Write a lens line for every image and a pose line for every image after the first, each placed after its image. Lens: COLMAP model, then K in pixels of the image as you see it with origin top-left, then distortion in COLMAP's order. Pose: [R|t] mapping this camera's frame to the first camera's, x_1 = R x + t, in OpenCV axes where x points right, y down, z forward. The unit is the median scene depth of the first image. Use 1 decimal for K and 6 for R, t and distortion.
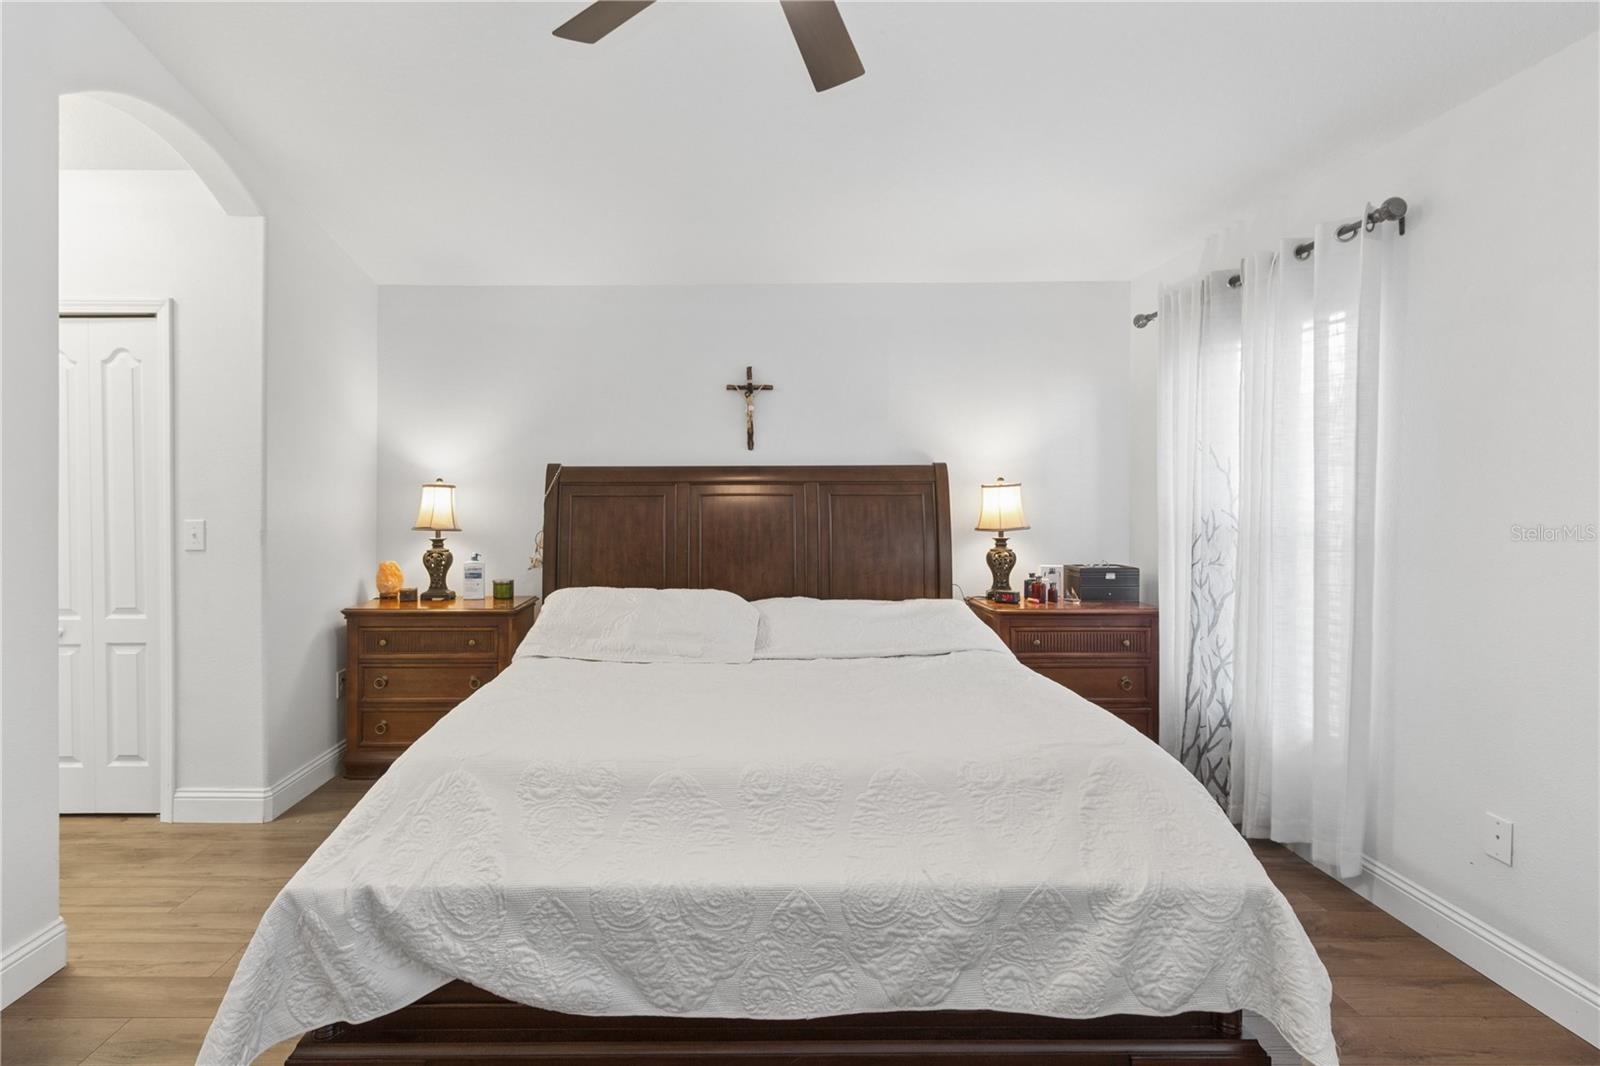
lens RADIAL K [[750.2, 0, 750.5], [0, 750.2, 499.9], [0, 0, 1]] dist [0.004536, -0.000266]
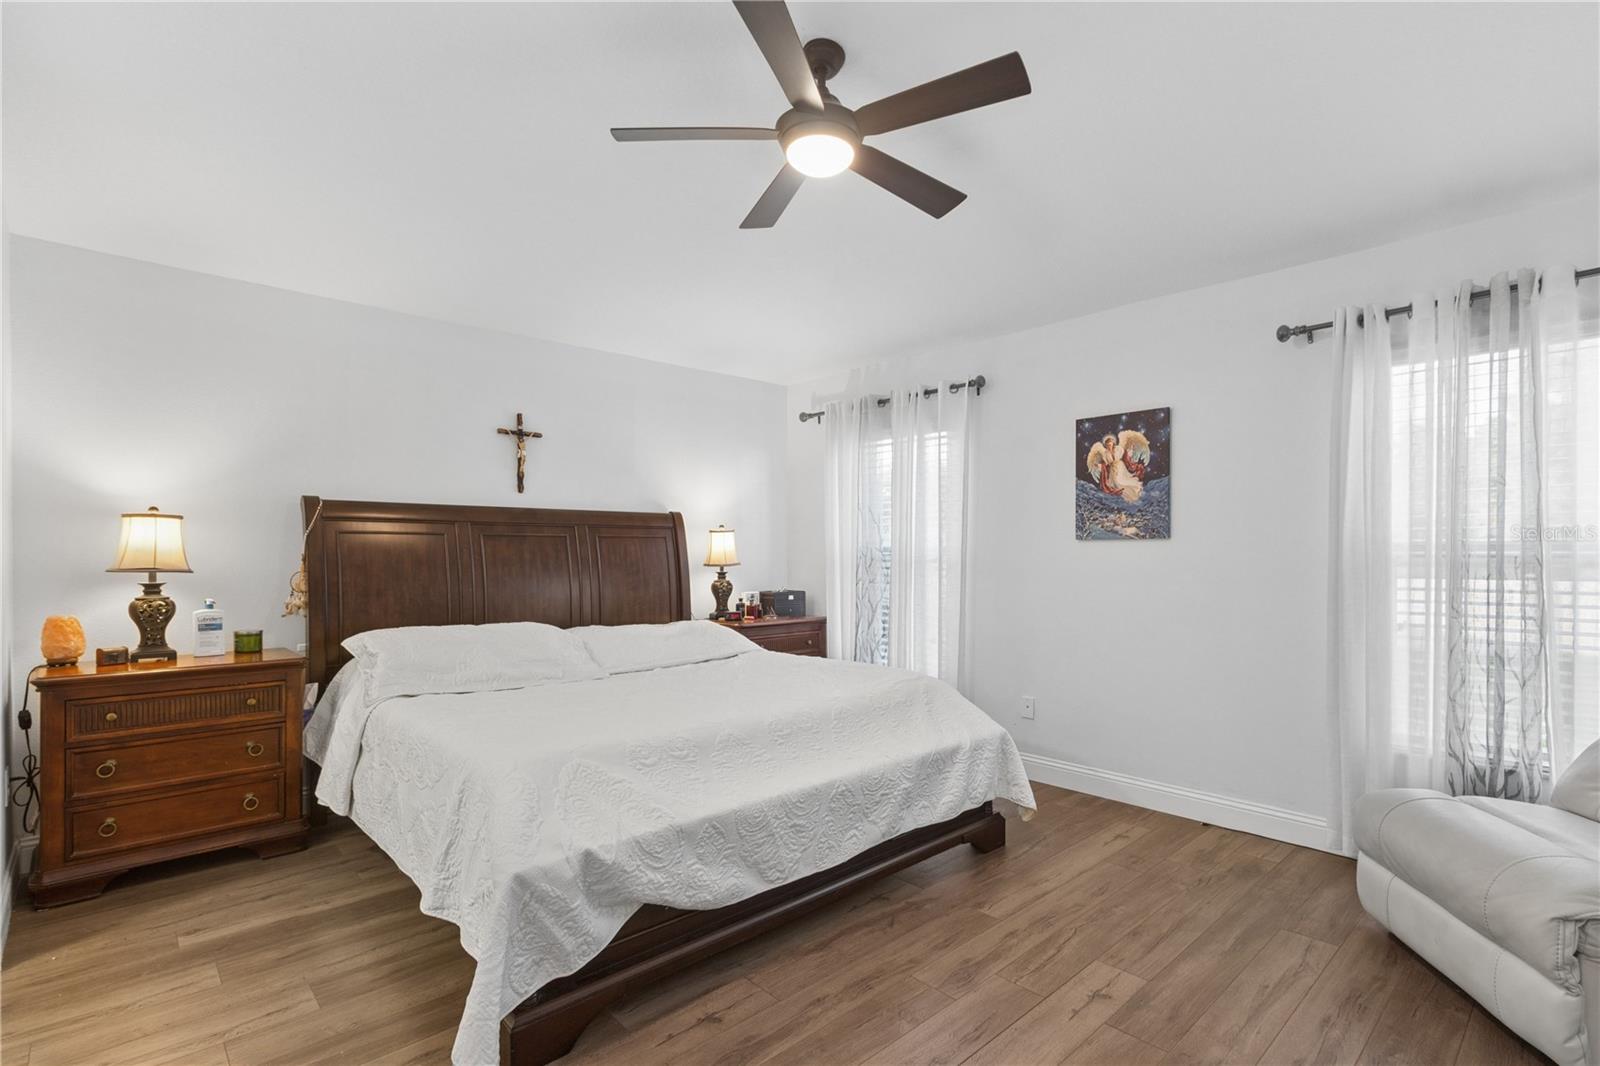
lens RADIAL K [[750.2, 0, 778.1], [0, 750.2, 563.2], [0, 0, 1]] dist [0.004536, -0.000266]
pose [[0.747612, -0.007089, 0.664098, -0.562538], [0.003221, 0.999970, 0.007048, 0.034119], [-0.664128, -0.003130, 0.747612, -0.034007]]
